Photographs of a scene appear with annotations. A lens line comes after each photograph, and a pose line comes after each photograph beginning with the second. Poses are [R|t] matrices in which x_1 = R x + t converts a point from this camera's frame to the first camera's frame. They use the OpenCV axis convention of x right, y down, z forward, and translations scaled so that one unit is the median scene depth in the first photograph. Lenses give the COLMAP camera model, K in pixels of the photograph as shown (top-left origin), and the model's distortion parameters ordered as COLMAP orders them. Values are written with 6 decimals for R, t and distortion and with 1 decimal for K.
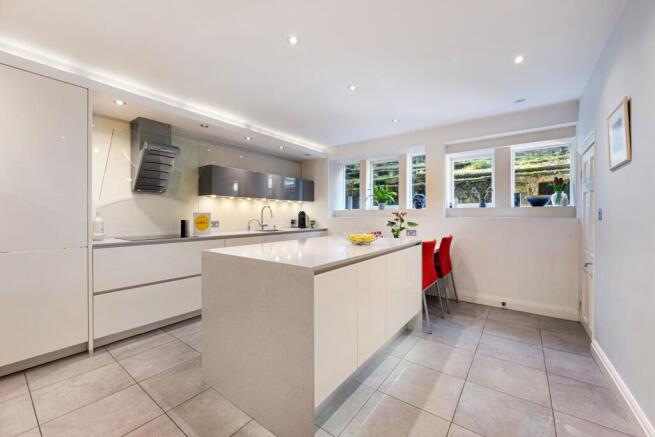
lens RADIAL K [[260.5, 0, 328.9], [0, 260.5, 216.9], [0, 0, 1]] dist [0.000107, -0.000016]
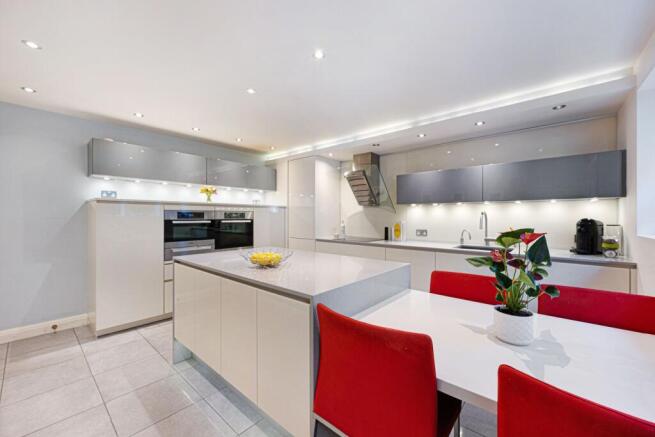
lens RADIAL K [[260.5, 0, 328.9], [0, 260.5, 216.9], [0, 0, 1]] dist [0.000107, -0.000016]
pose [[-0.075411, 0.008300, -0.997118, 0.594902], [-0.000656, 0.999965, 0.008373, -0.042457], [0.997152, 0.001285, -0.075403, 0.790013]]
